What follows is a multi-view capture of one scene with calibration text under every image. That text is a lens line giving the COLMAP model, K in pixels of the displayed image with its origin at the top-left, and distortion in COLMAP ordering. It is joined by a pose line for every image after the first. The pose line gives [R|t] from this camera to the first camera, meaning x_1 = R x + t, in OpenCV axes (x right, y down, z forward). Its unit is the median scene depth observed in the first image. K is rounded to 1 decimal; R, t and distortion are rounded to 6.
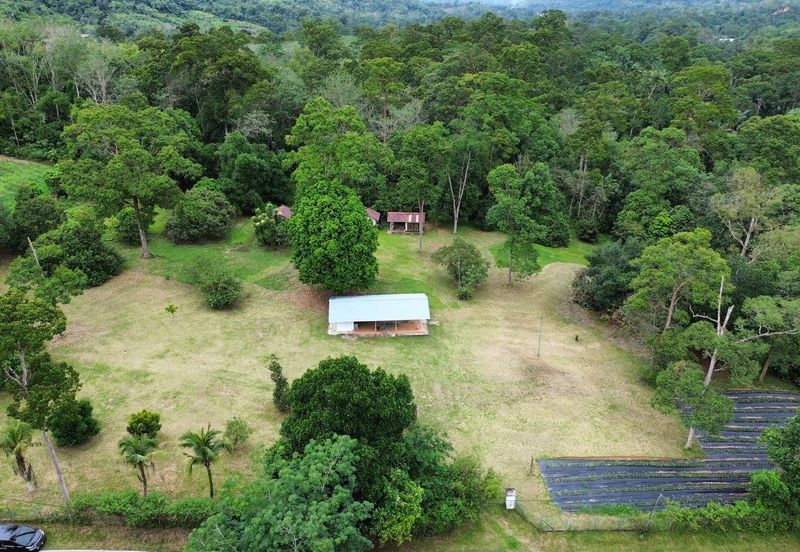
lens RADIAL K [[568.4, 0, 395.0], [0, 568.4, 269.5], [0, 0, 1]] dist [0.065080, -0.055576]
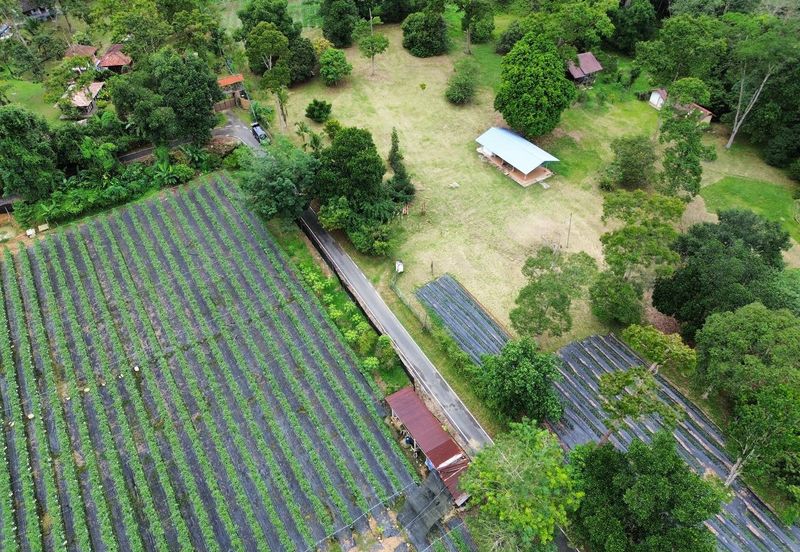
lens RADIAL K [[568.4, 0, 402.3], [0, 568.4, 272.4], [0, 0, 1]] dist [0.065080, -0.055576]
pose [[0.482825, 0.592159, -0.645157, 0.831661], [-0.365998, 0.805742, 0.465644, -0.212502], [0.795566, 0.011302, 0.605762, 0.050066]]
